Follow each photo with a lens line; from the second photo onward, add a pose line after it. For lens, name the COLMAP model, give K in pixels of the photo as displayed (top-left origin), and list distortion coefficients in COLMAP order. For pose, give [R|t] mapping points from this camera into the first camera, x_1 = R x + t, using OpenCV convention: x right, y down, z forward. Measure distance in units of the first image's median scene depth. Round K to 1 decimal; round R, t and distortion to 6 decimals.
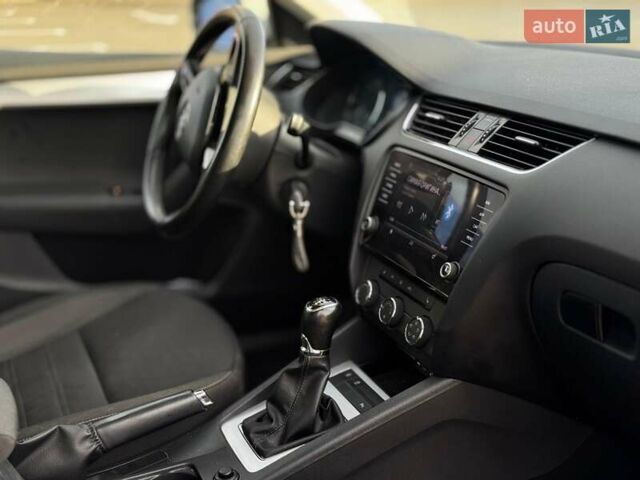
lens RADIAL K [[906.8, 0, 320.0], [0, 906.8, 240.0], [0, 0, 1]] dist [0.140251, 0.033921]
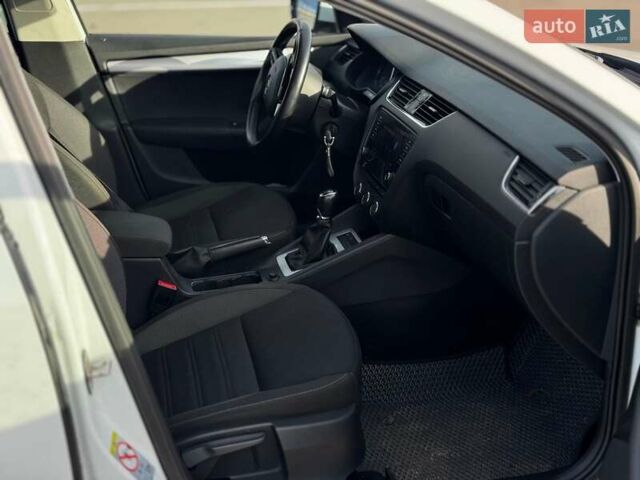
lens RADIAL K [[895.0, 0, 320.0], [0, 895.0, 240.0], [0, 0, 1]] dist [0.344292, 0.015080]
pose [[0.985564, 0.056169, -0.159715, 0.259462], [-0.042374, 0.995174, 0.088502, 0.003746], [0.163915, -0.080457, 0.983188, -0.752419]]
